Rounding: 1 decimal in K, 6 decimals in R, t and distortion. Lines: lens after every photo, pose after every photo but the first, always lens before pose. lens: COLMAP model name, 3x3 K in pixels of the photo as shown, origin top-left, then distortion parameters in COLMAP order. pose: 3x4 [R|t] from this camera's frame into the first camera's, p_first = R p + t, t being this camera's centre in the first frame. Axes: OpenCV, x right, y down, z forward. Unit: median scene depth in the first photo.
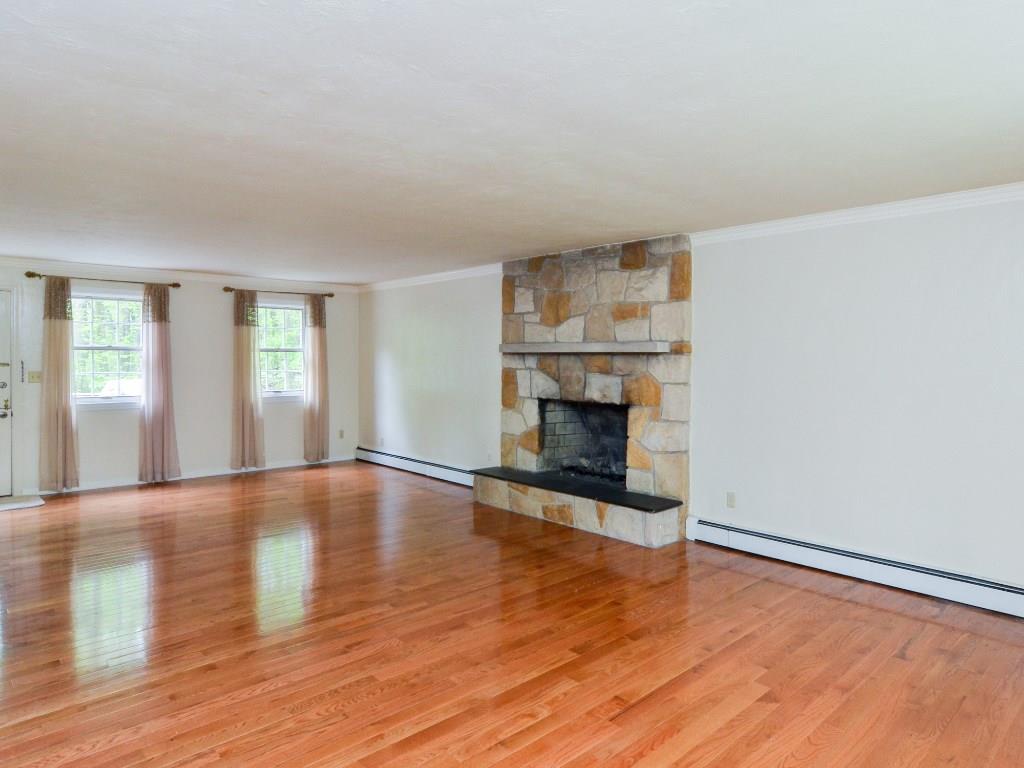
lens RADIAL K [[614.7, 0, 512.0], [0, 614.7, 384.0], [0, 0, 1]] dist [-0.001020, -0.000169]
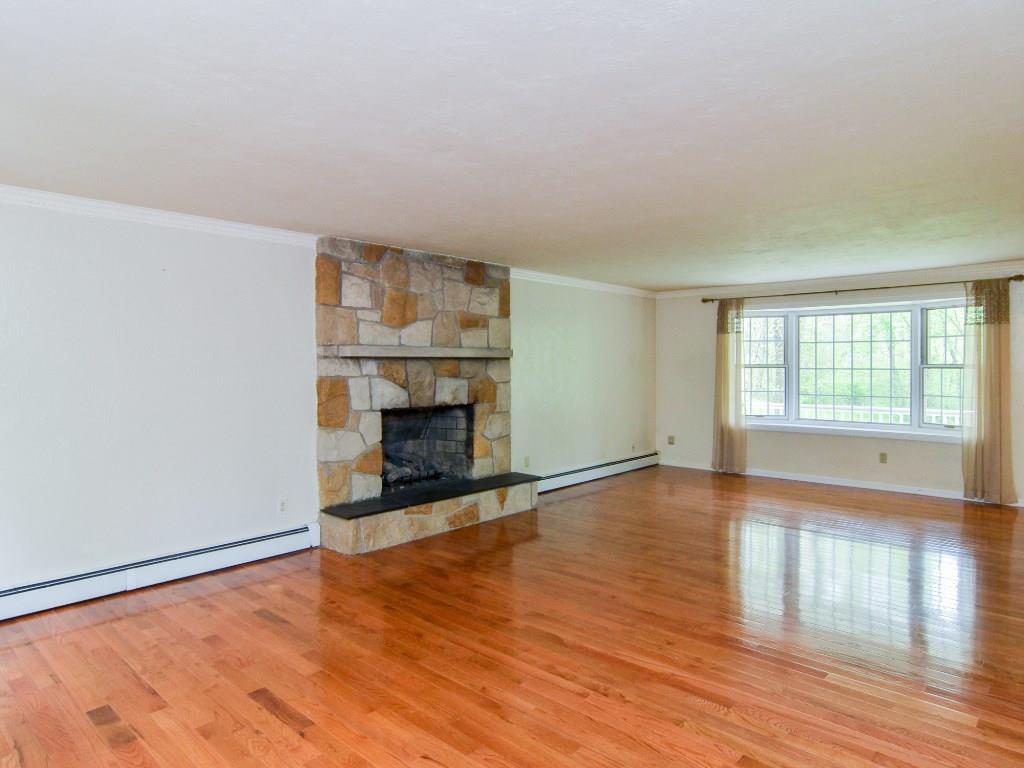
lens RADIAL K [[649.8, 0, 512.0], [0, 649.8, 384.0], [0, 0, 1]] dist [-0.026573, 0.015172]
pose [[-0.081096, -0.041580, 0.995839, -0.923093], [0.039641, 0.998204, 0.044907, -0.048863], [-0.995918, 0.043118, -0.079302, 0.934344]]
